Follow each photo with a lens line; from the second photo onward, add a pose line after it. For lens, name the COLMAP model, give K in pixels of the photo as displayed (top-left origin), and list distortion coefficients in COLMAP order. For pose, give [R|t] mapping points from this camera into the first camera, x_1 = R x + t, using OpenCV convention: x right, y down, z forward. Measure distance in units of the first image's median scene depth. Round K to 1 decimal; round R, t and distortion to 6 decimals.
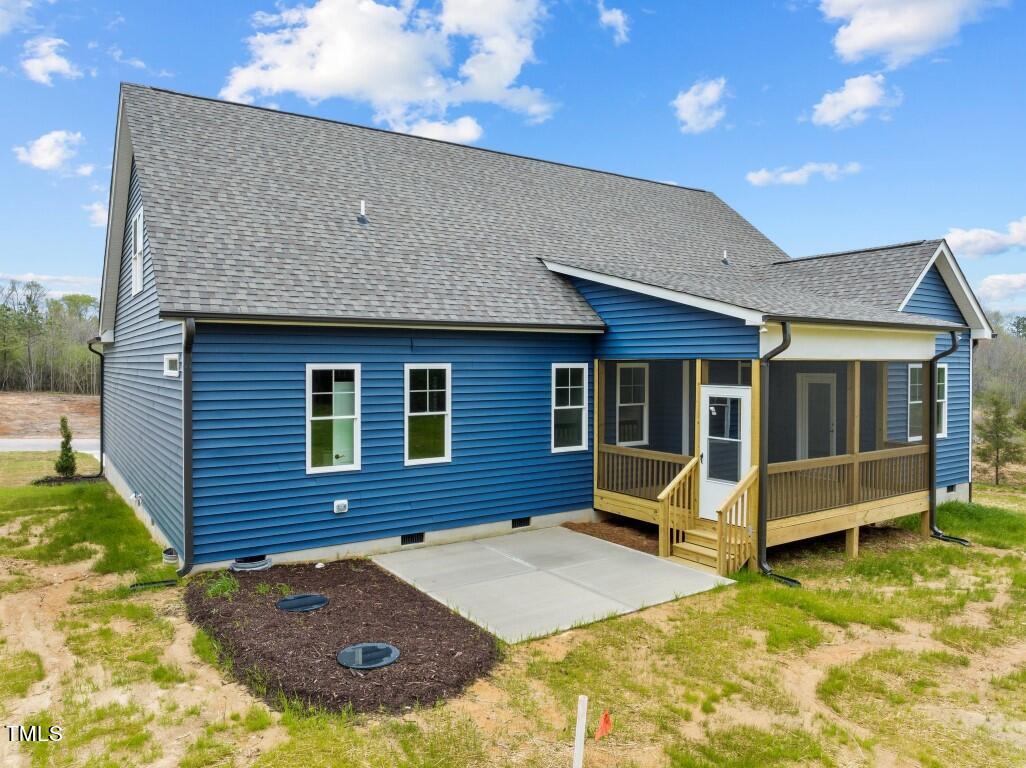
lens RADIAL K [[718.0, 0, 512.6], [0, 718.0, 368.2], [0, 0, 1]] dist [-0.036410, 0.004234]
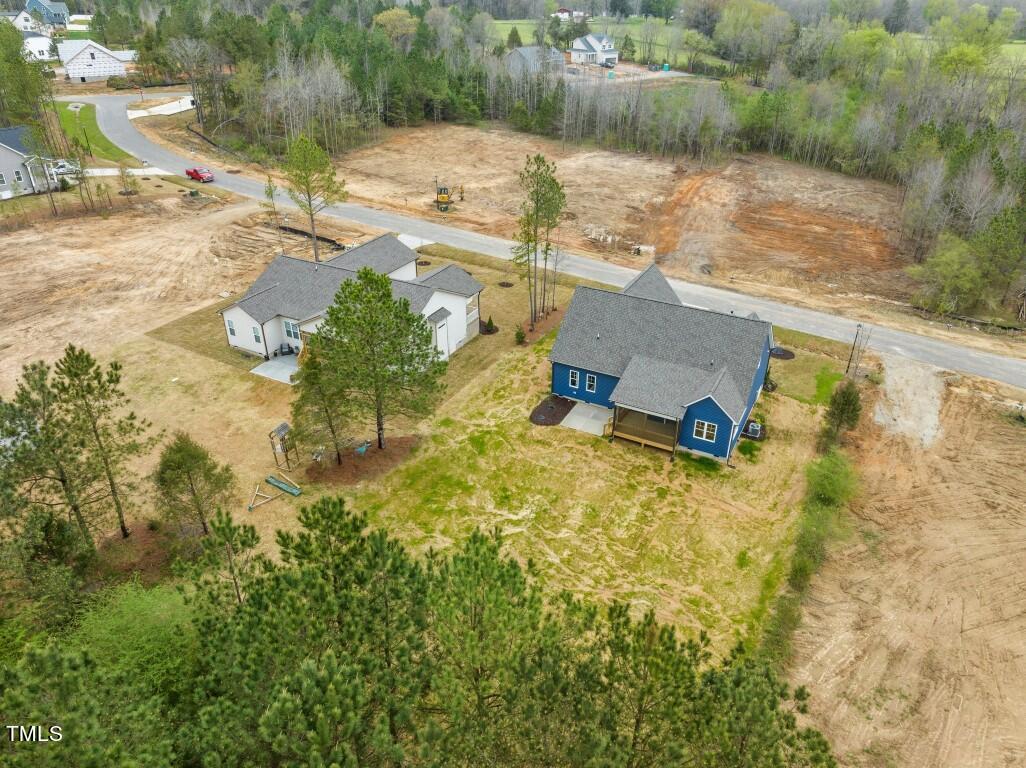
lens RADIAL K [[713.0, 0, 513.0], [0, 713.0, 384.0], [0, 0, 1]] dist [-0.020718, -0.033520]
pose [[0.479955, 0.433082, -0.762943, 3.655161], [-0.008560, 0.871927, 0.489561, -2.528536], [0.877251, -0.228437, 0.422193, -1.731856]]
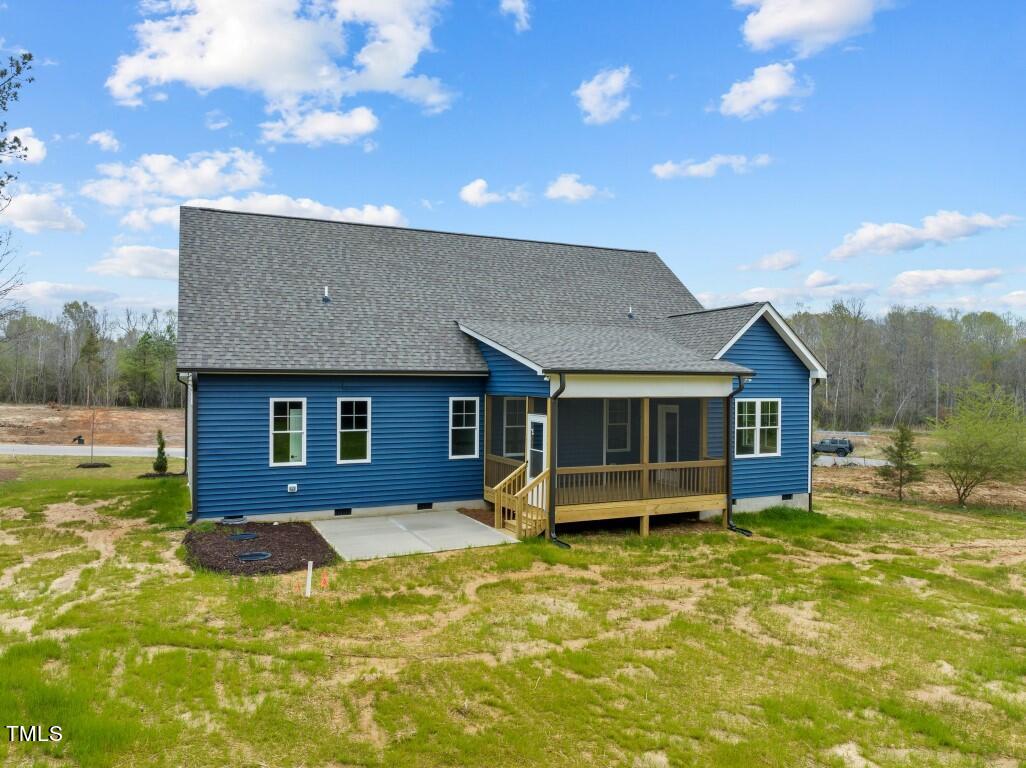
lens RADIAL K [[713.0, 0, 513.0], [0, 713.0, 384.0], [0, 0, 1]] dist [-0.020718, -0.033520]
pose [[0.988456, 0.005475, -0.151411, 0.455633], [-0.006497, 0.999959, -0.006252, -0.028614], [0.151370, 0.007163, 0.988451, -0.457486]]
